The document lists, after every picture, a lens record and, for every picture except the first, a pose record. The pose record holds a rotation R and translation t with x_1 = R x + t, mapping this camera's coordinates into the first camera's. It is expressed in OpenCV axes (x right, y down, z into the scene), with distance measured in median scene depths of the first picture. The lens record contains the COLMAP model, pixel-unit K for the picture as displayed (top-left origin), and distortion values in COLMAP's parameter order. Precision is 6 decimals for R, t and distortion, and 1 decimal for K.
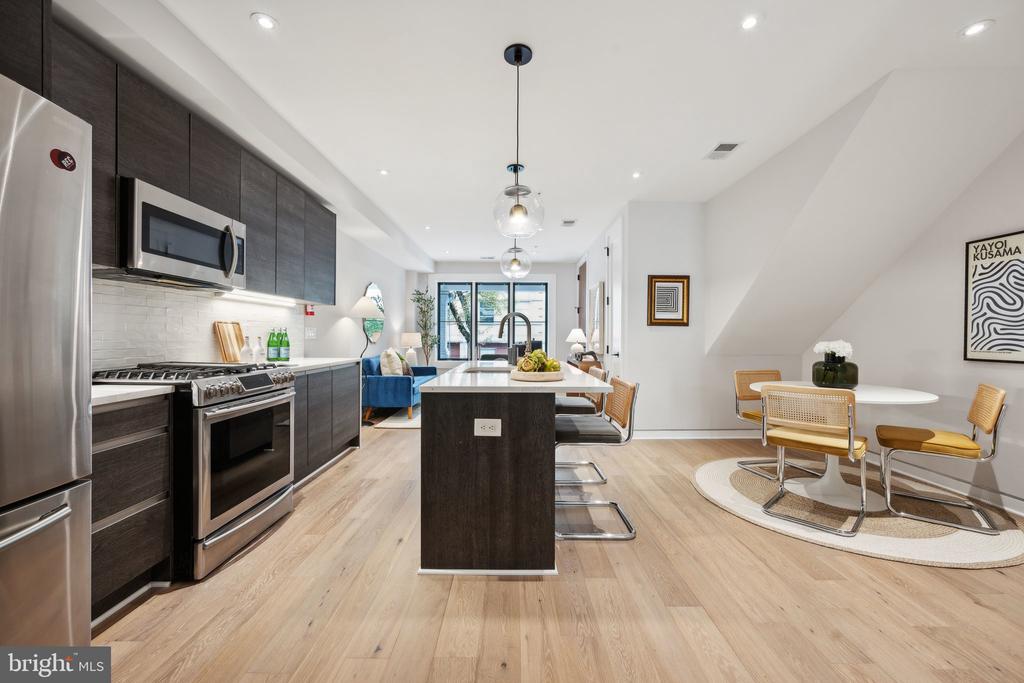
lens RADIAL K [[404.4, 0, 512.2], [0, 404.4, 337.6], [0, 0, 1]] dist [-0.002733, 0.000014]
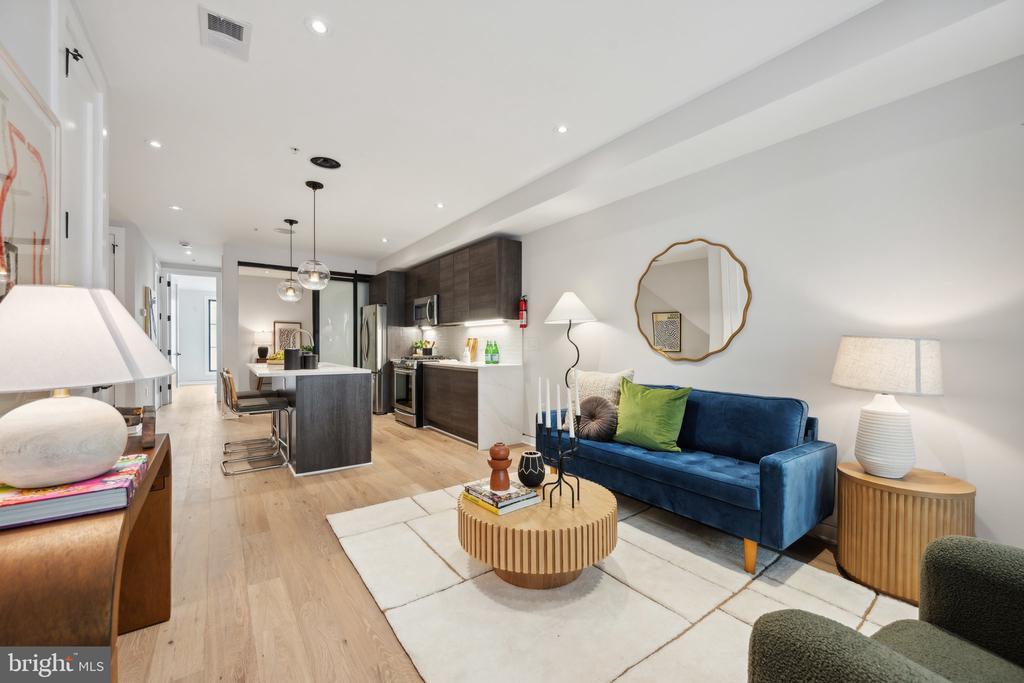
lens RADIAL K [[404.4, 0, 512.8], [0, 404.4, 347.8], [0, 0, 1]] dist [-0.002733, 0.000014]
pose [[-0.800680, -0.007317, -0.599047, 0.217004], [-0.011932, 0.999922, 0.003735, -0.005029], [0.598973, 0.010139, -0.800705, 2.155321]]
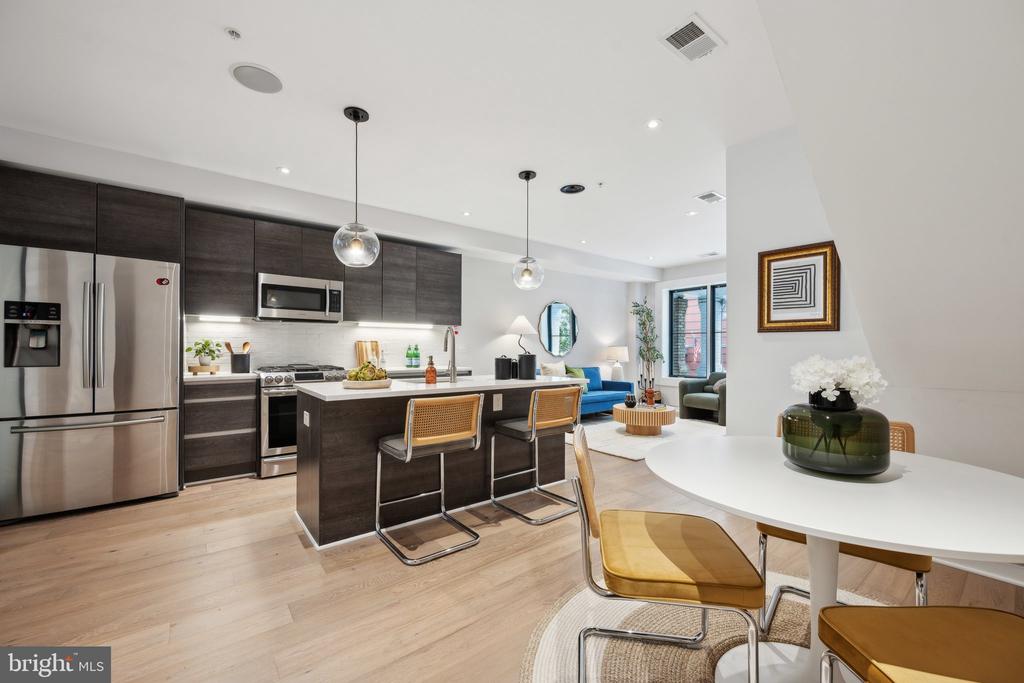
lens RADIAL K [[404.4, 0, 507.0], [0, 404.4, 349.1], [0, 0, 1]] dist [-0.002733, 0.000014]
pose [[0.614916, -0.003910, -0.788583, 0.730865], [-0.001268, 0.999982, -0.005947, 0.000640], [0.788592, 0.004657, 0.614899, 0.370532]]
